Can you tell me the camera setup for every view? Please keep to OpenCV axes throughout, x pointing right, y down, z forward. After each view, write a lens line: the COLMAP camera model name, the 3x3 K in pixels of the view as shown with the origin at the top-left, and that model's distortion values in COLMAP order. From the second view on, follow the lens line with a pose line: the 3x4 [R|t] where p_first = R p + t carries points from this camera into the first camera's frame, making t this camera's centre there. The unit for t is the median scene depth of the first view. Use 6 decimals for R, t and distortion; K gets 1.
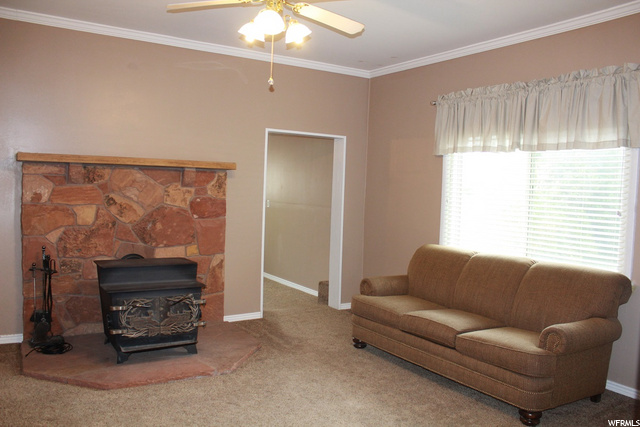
lens RADIAL K [[539.3, 0, 320.0], [0, 539.3, 213.5], [0, 0, 1]] dist [-0.093876, 0.003773]
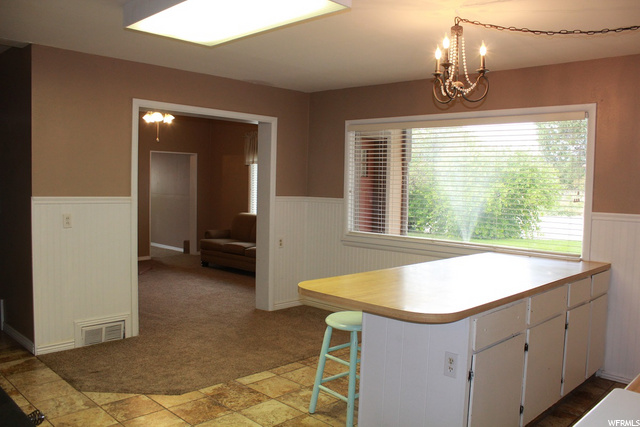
lens RADIAL K [[539.3, 0, 320.0], [0, 539.3, 213.5], [0, 0, 1]] dist [-0.093876, 0.003773]
pose [[0.970761, -0.031209, 0.238012, 0.020505], [0.028045, 0.999468, 0.016669, 0.036275], [-0.238405, -0.009507, 0.971119, -0.911610]]
